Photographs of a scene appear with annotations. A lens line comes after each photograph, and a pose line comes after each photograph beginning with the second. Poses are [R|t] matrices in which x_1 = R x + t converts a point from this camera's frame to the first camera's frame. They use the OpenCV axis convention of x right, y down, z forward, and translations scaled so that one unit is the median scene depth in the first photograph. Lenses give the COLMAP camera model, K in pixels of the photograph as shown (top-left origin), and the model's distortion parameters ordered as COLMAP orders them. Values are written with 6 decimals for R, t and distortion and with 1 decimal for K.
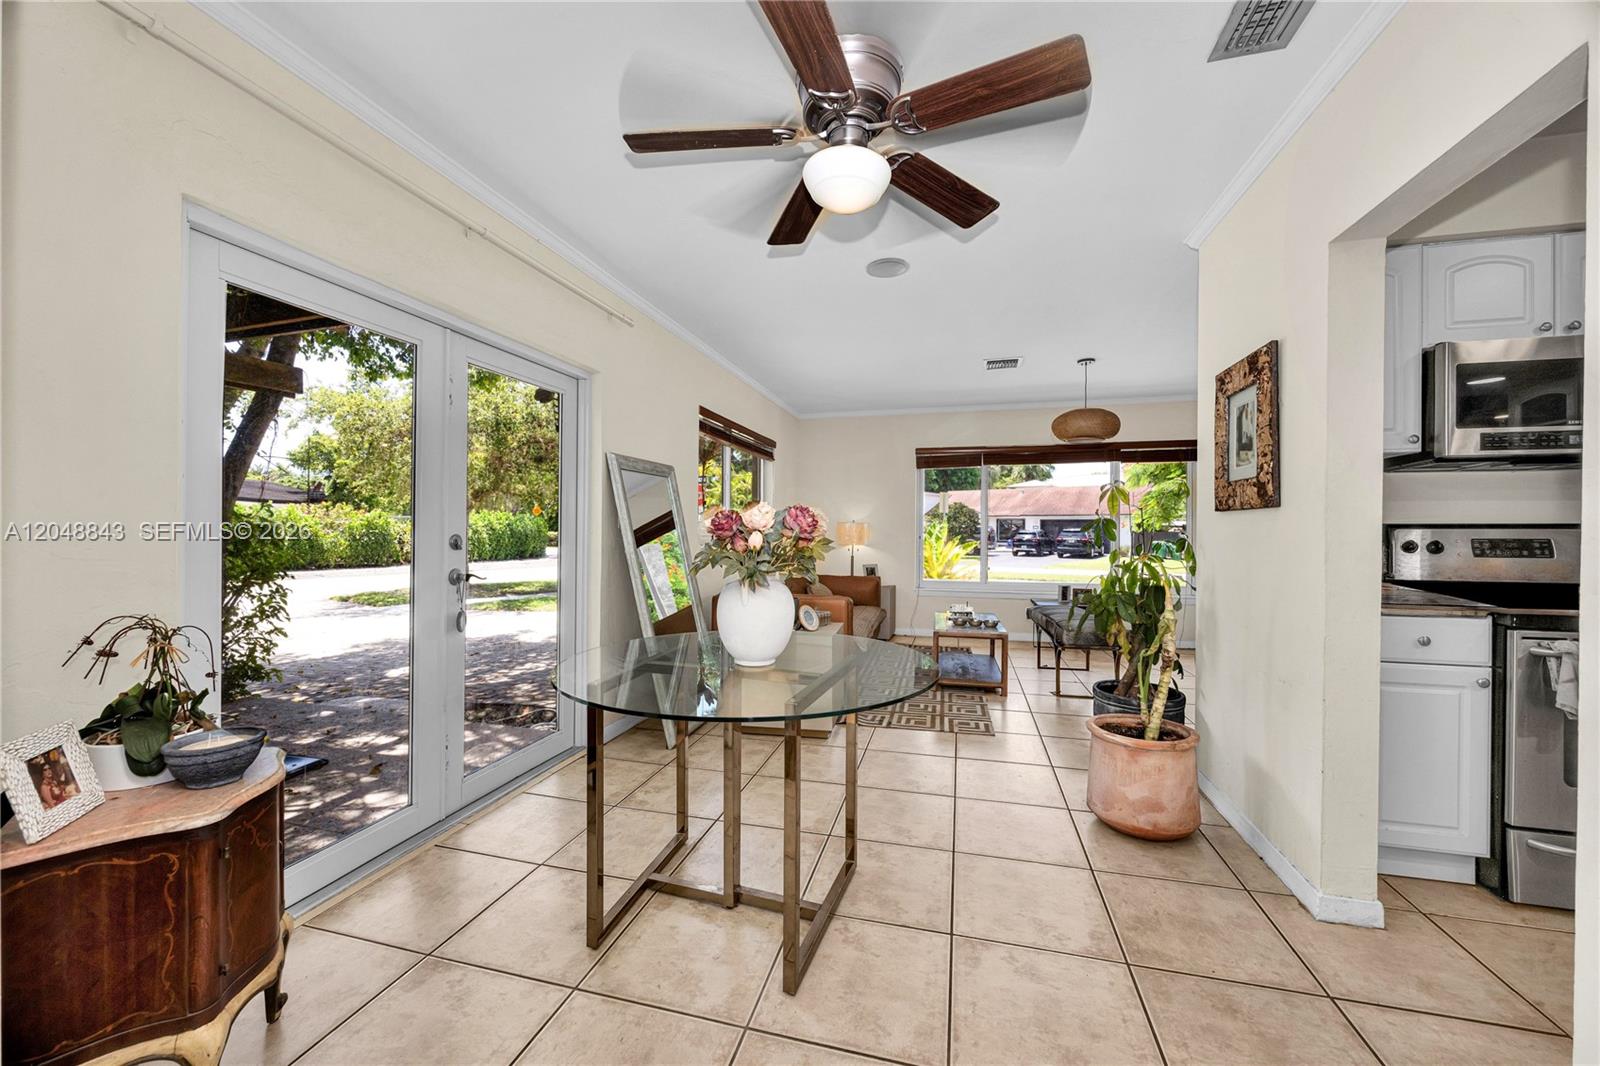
lens RADIAL K [[606.8, 0, 800.0], [0, 606.8, 533.0], [0, 0, 1]] dist [-0.002388, -0.000155]
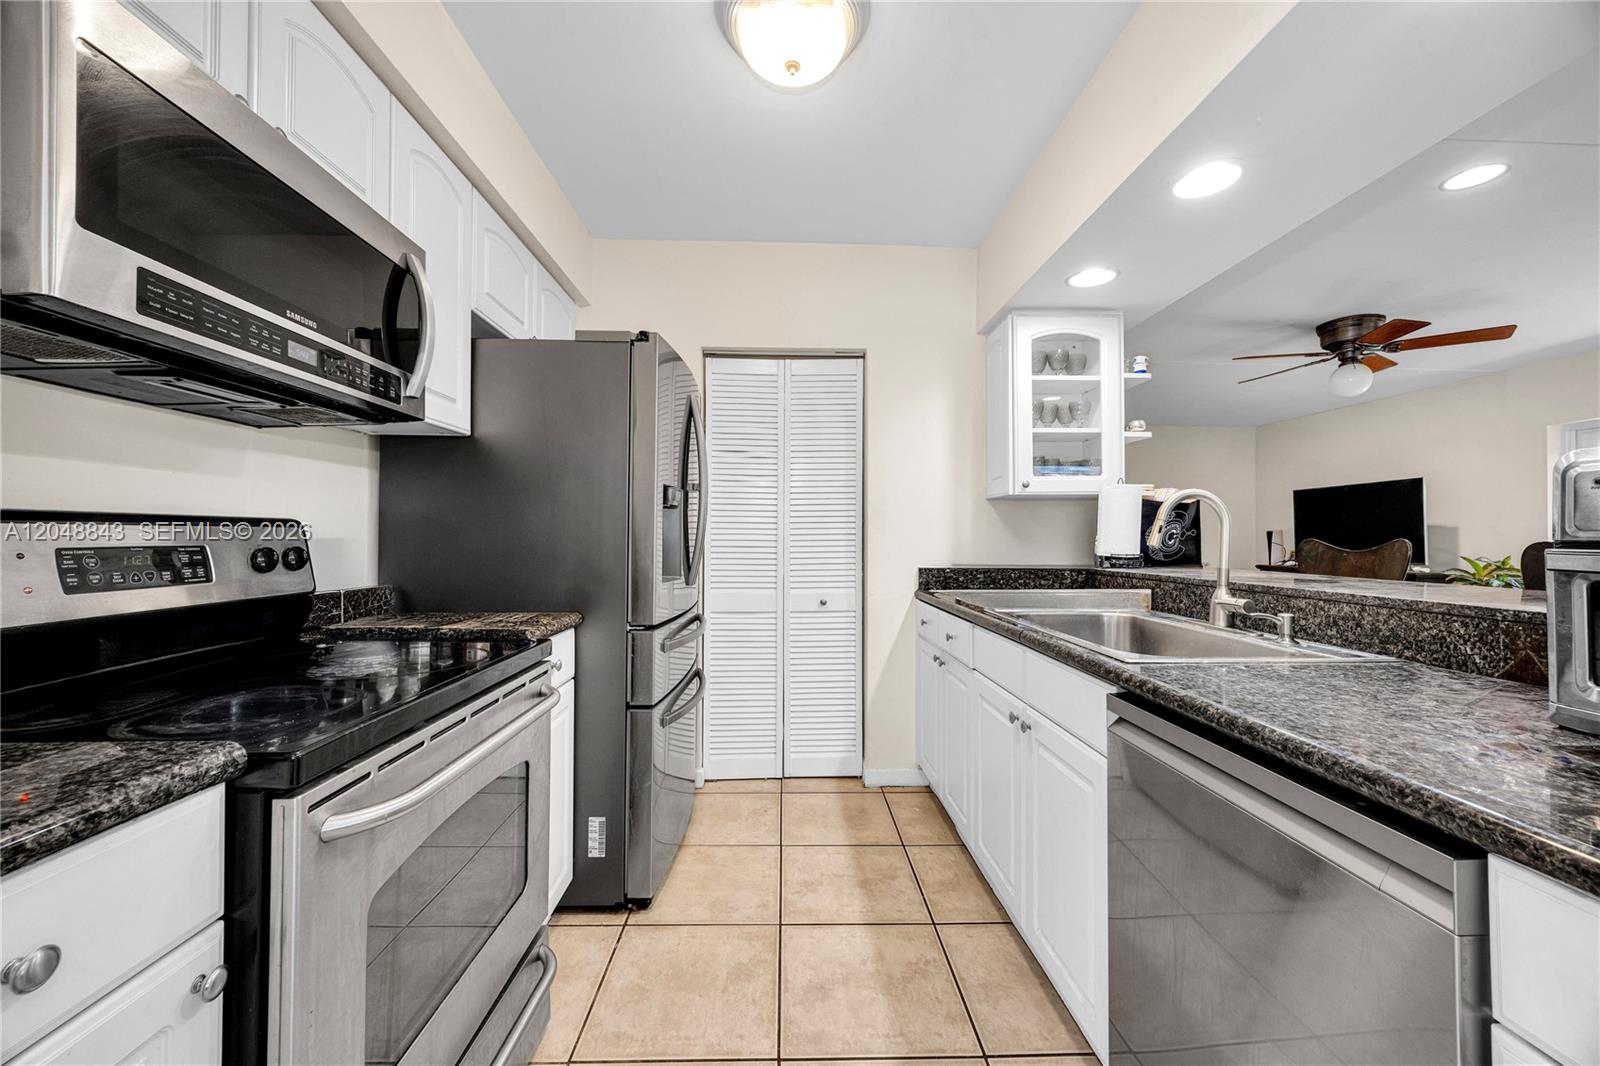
lens RADIAL K [[606.8, 0, 800.0], [0, 606.8, 533.0], [0, 0, 1]] dist [-0.002388, -0.000155]
pose [[-0.290147, 0.002011, 0.956980, 0.613459], [-0.005338, 0.999979, -0.003720, -0.001319], [-0.956967, -0.006188, -0.290130, 0.672608]]
